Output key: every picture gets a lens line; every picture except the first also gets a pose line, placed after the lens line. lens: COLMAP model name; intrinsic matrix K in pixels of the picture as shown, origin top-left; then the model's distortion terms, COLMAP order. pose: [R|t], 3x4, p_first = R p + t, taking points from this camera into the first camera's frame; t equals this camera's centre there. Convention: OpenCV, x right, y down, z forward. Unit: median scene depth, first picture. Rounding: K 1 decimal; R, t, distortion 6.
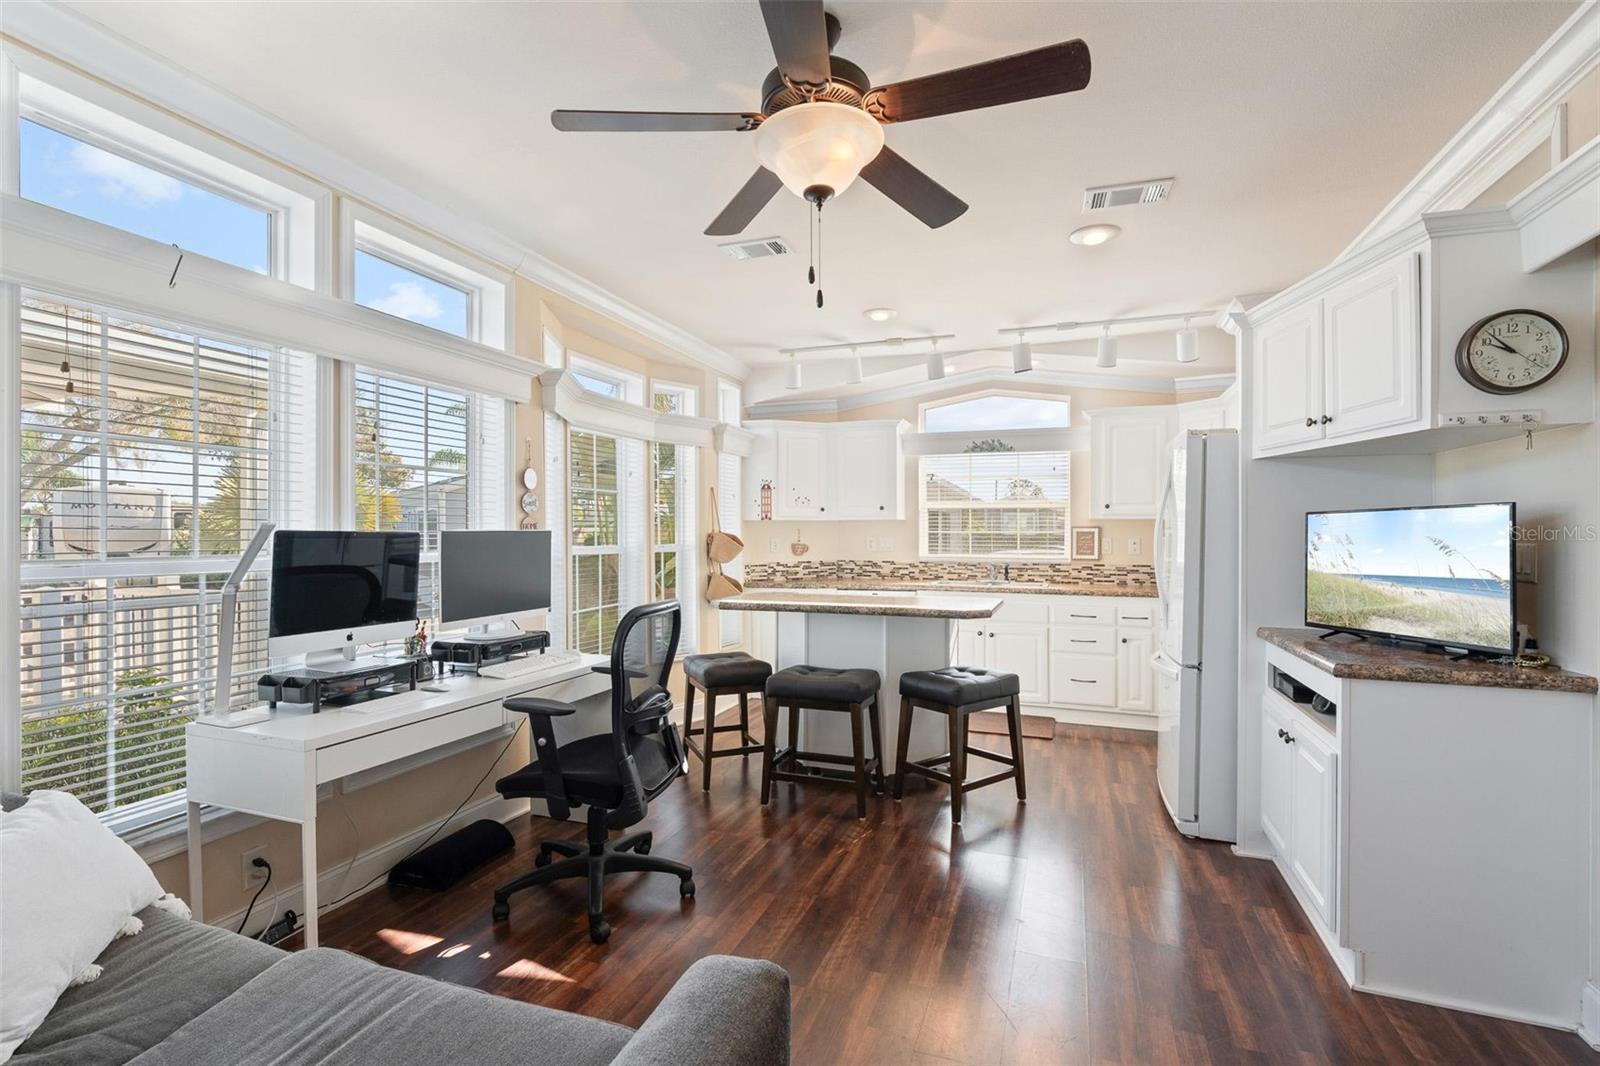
lens RADIAL K [[739.1, 0, 794.9], [0, 739.1, 536.9], [0, 0, 1]] dist [0.000054, 0.000084]
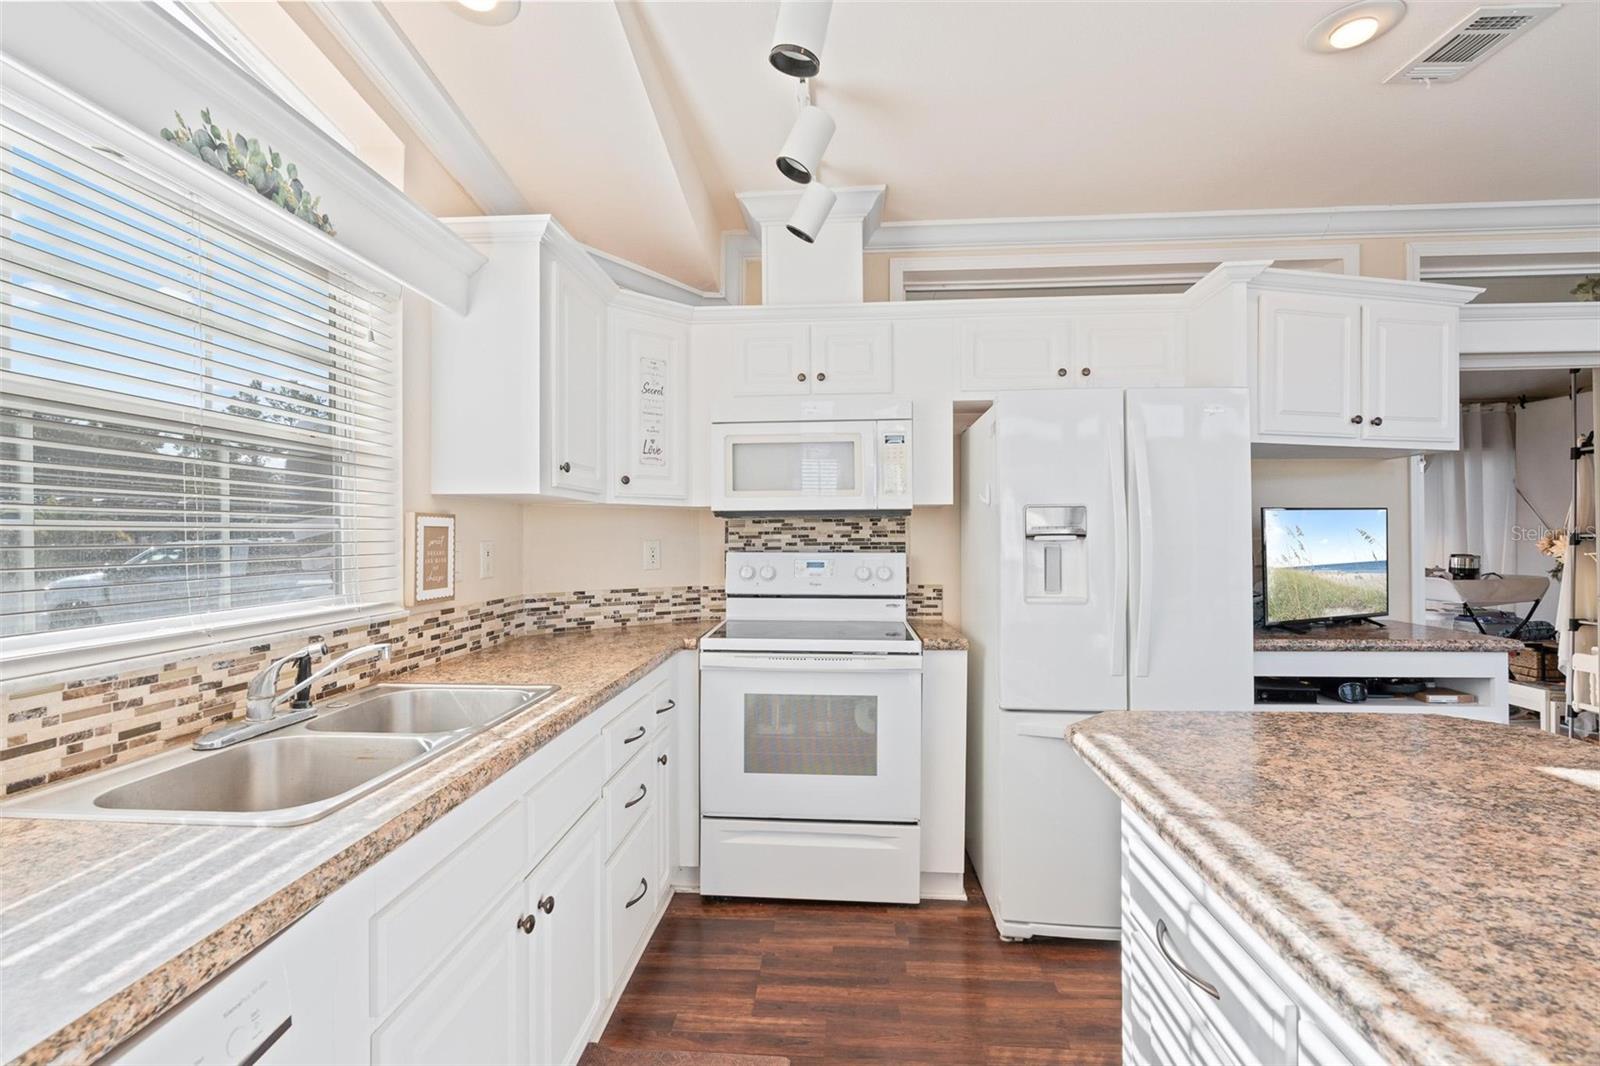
lens RADIAL K [[710.0, 0, 799.1], [0, 710.0, 531.5], [0, 0, 1]] dist [-0.000293, 0.000120]
pose [[-0.273647, 0.000759, 0.961830, -0.009452], [0.006357, 0.999979, 0.001020, -0.003822], [-0.961809, 0.006393, -0.273646, 0.908489]]
